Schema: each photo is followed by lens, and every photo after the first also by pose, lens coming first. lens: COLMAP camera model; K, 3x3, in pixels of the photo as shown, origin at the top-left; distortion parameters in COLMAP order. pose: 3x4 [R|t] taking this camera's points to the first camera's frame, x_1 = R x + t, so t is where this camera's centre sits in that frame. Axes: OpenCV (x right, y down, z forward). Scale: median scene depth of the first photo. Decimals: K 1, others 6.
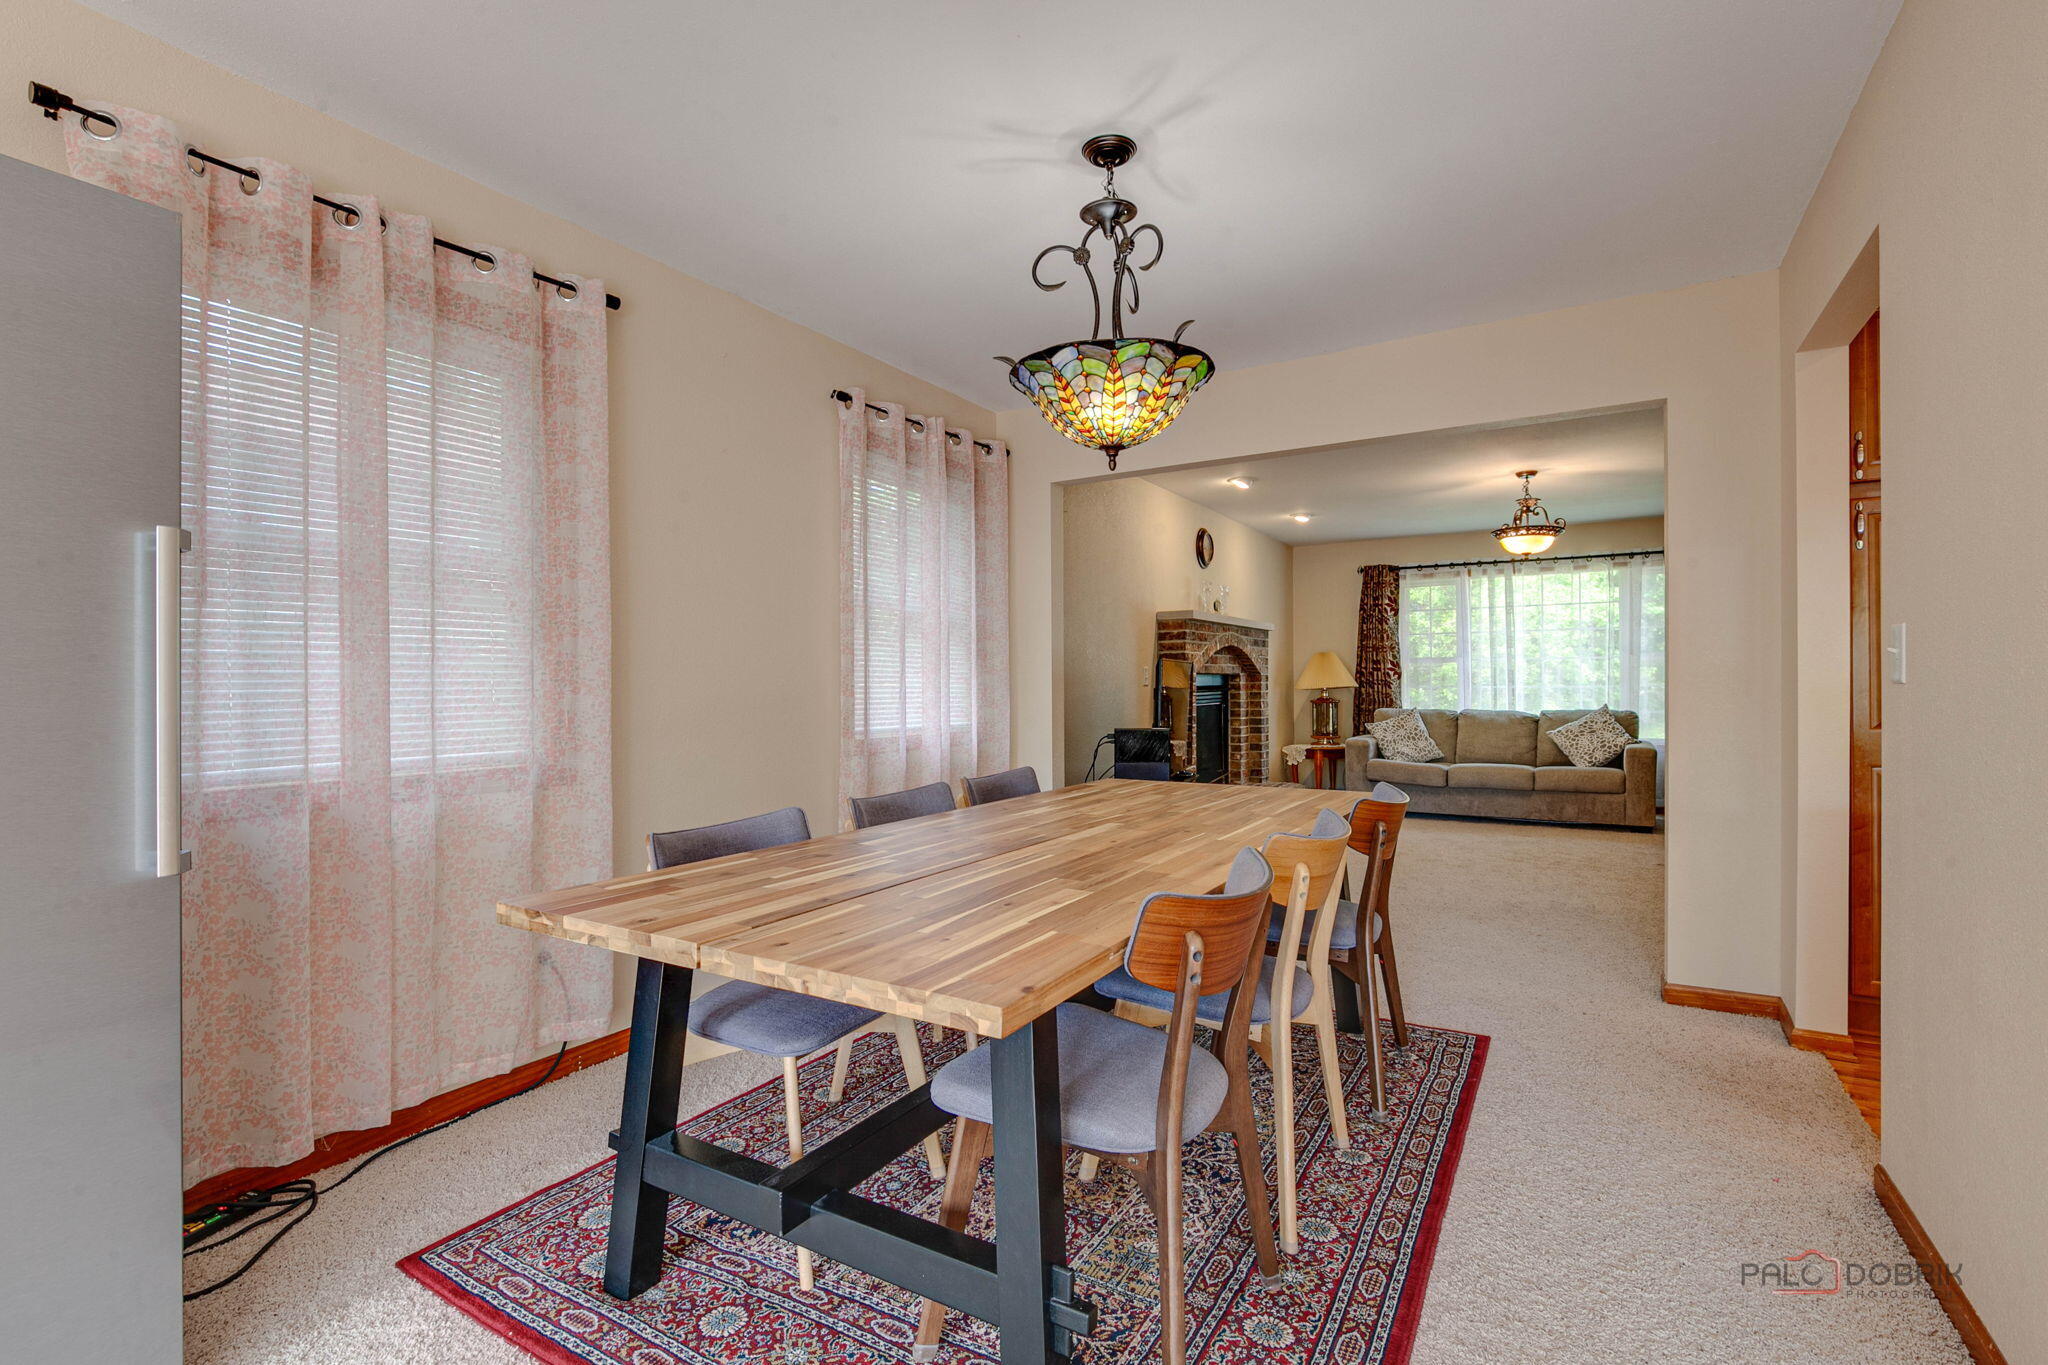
lens RADIAL K [[935.4, 0, 1014.5], [0, 935.4, 680.8], [0, 0, 1]] dist [-0.016415, 0.003880]
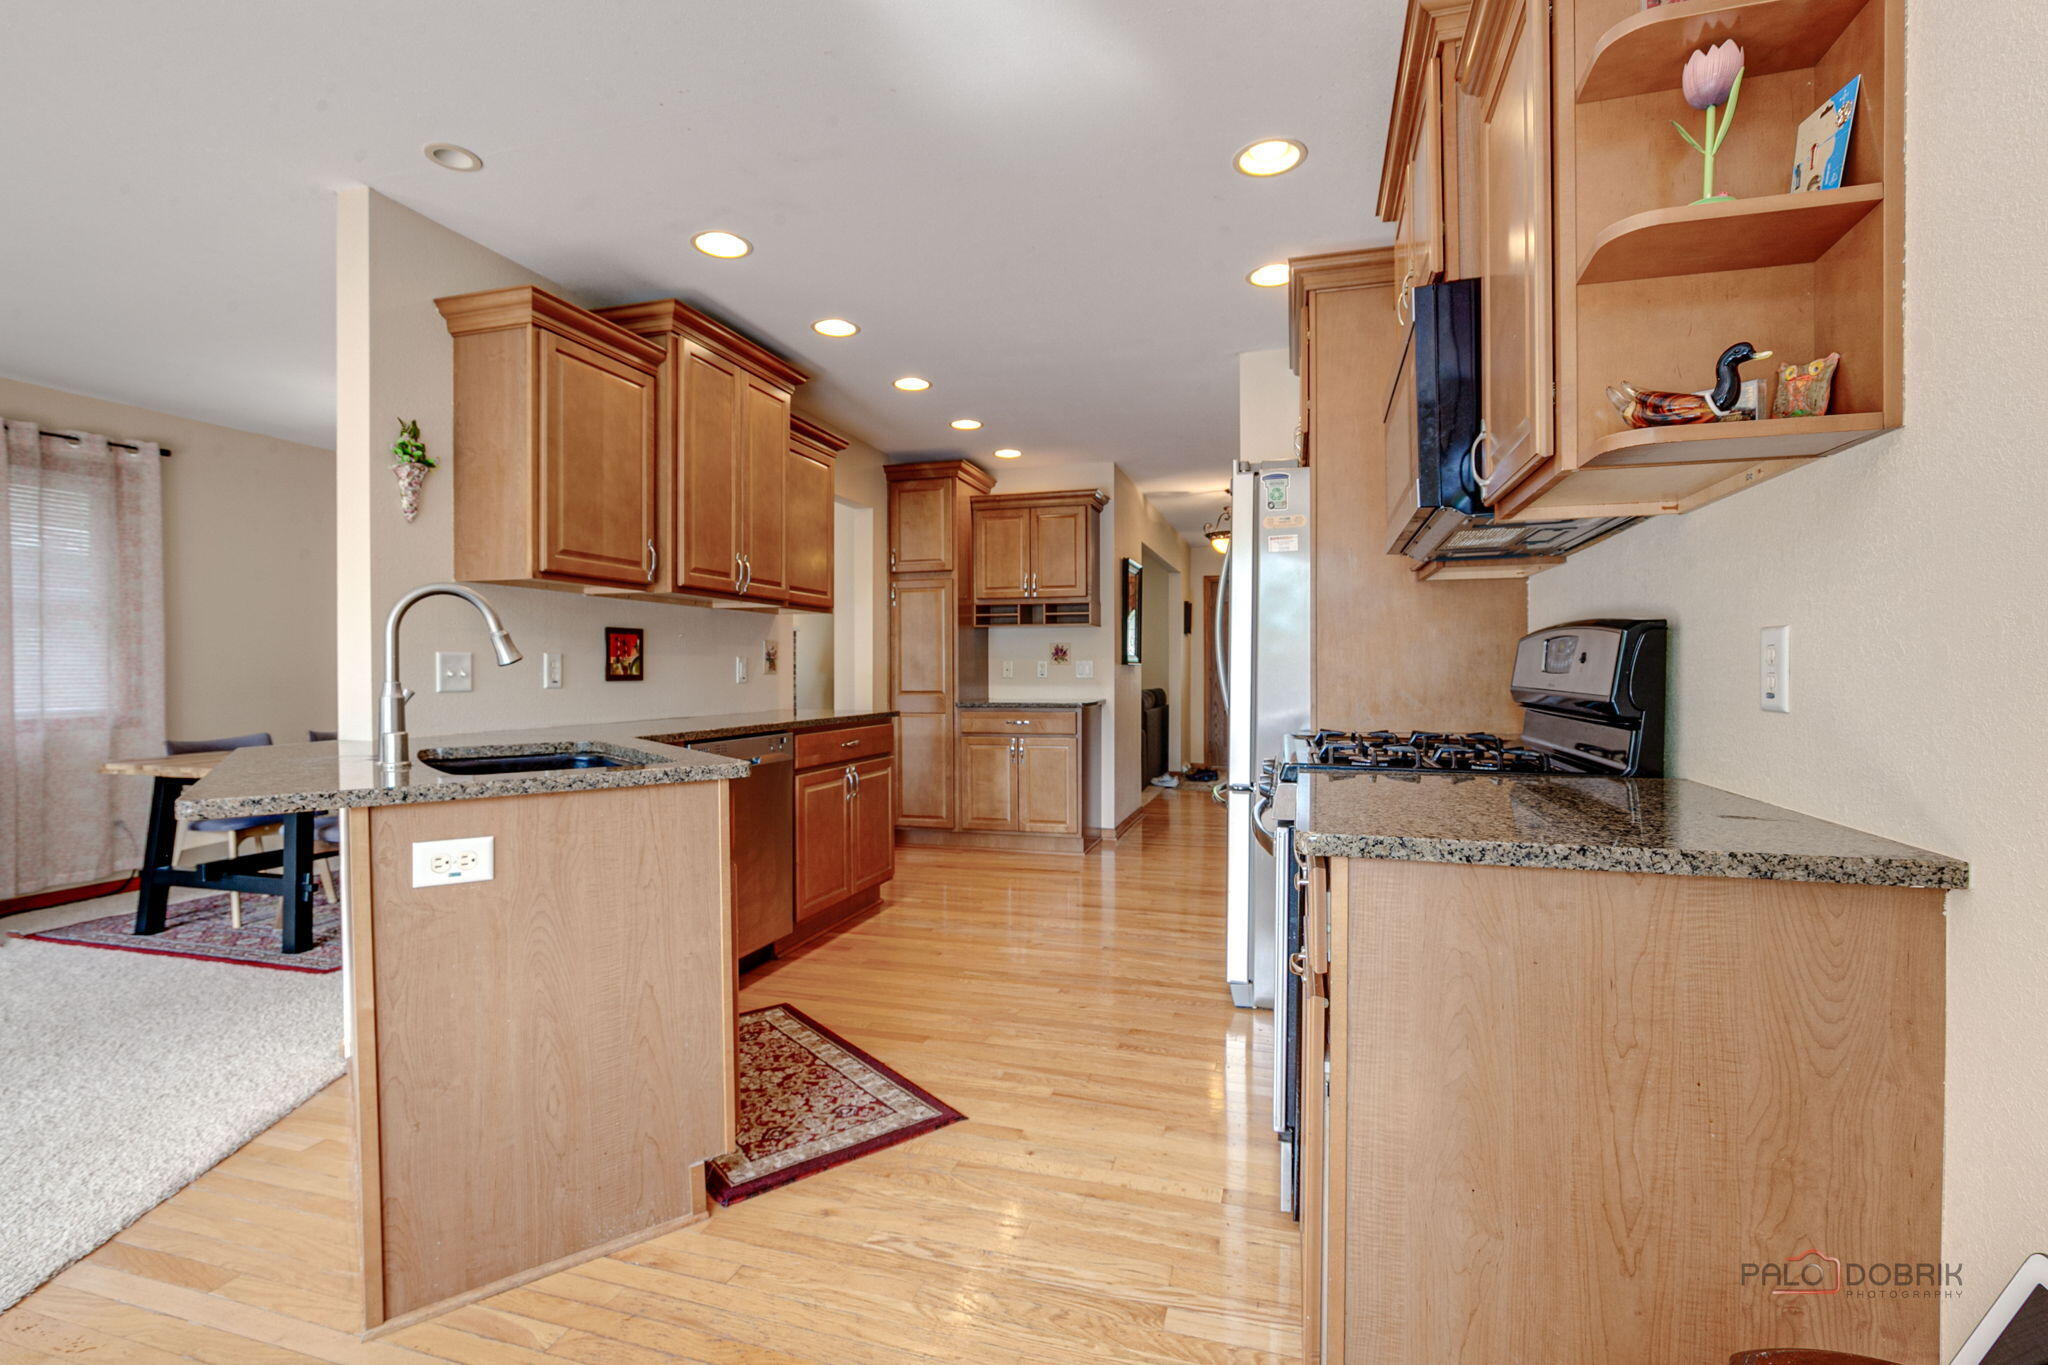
lens RADIAL K [[935.4, 0, 1038.5], [0, 935.4, 677.8], [0, 0, 1]] dist [-0.016415, 0.003880]
pose [[0.964117, 0.004038, 0.265448, 0.765439], [-0.007986, 0.999873, 0.013794, -0.021778], [-0.265358, -0.015419, 0.964027, -1.239658]]
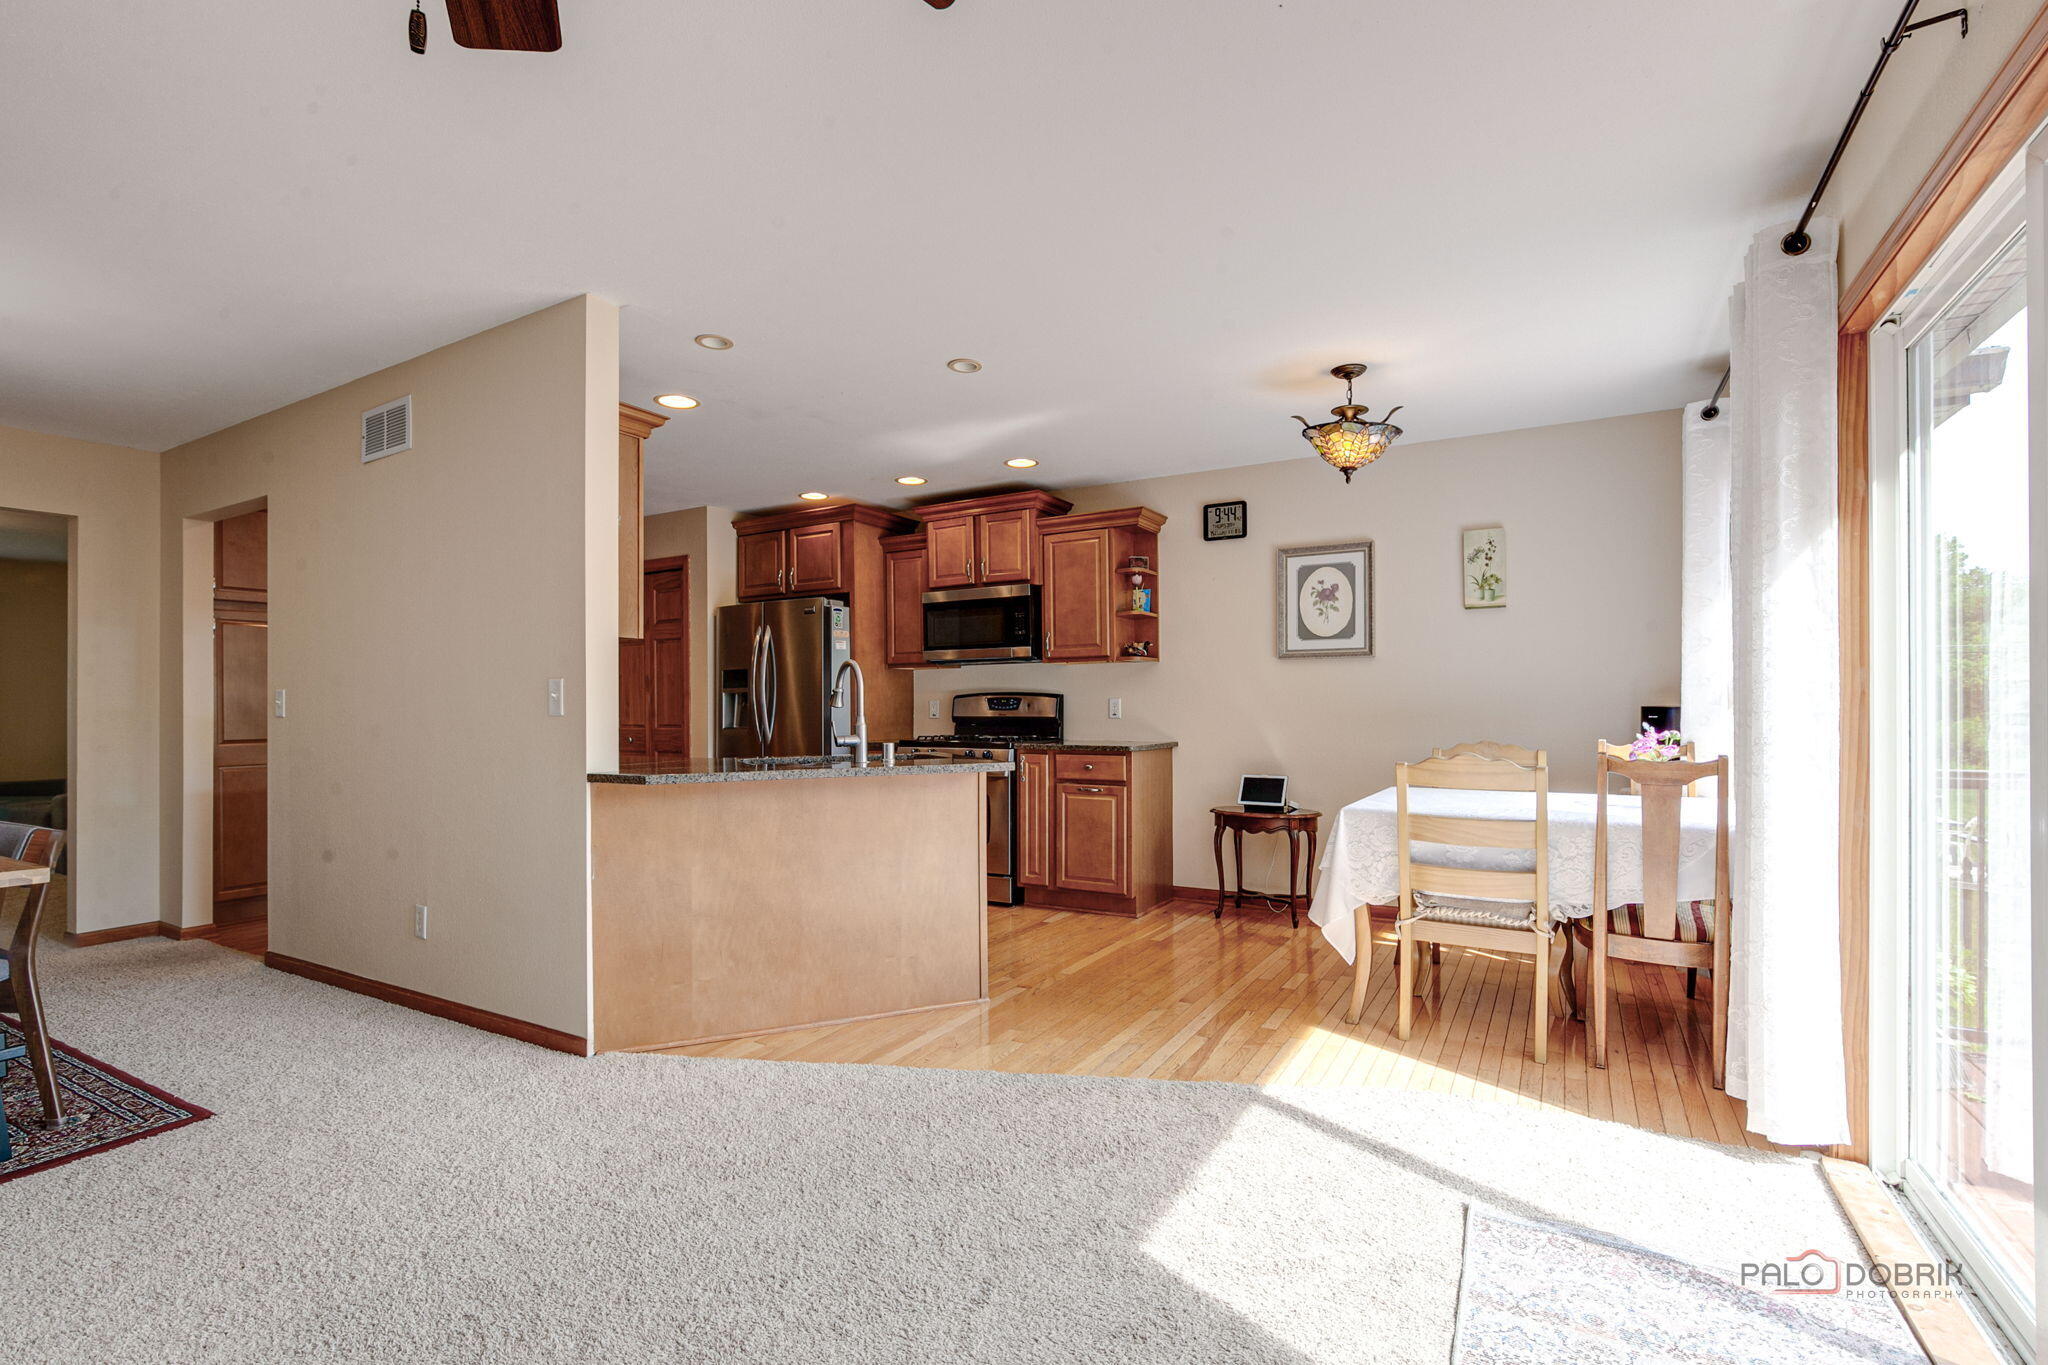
lens RADIAL K [[935.4, 0, 1014.5], [0, 935.4, 711.6], [0, 0, 1]] dist [-0.016415, 0.003880]
pose [[-0.018336, 0.003655, 0.999825, -1.023900], [0.000206, 0.999993, -0.003652, -0.004783], [-0.999832, 0.000139, -0.018337, -0.523095]]
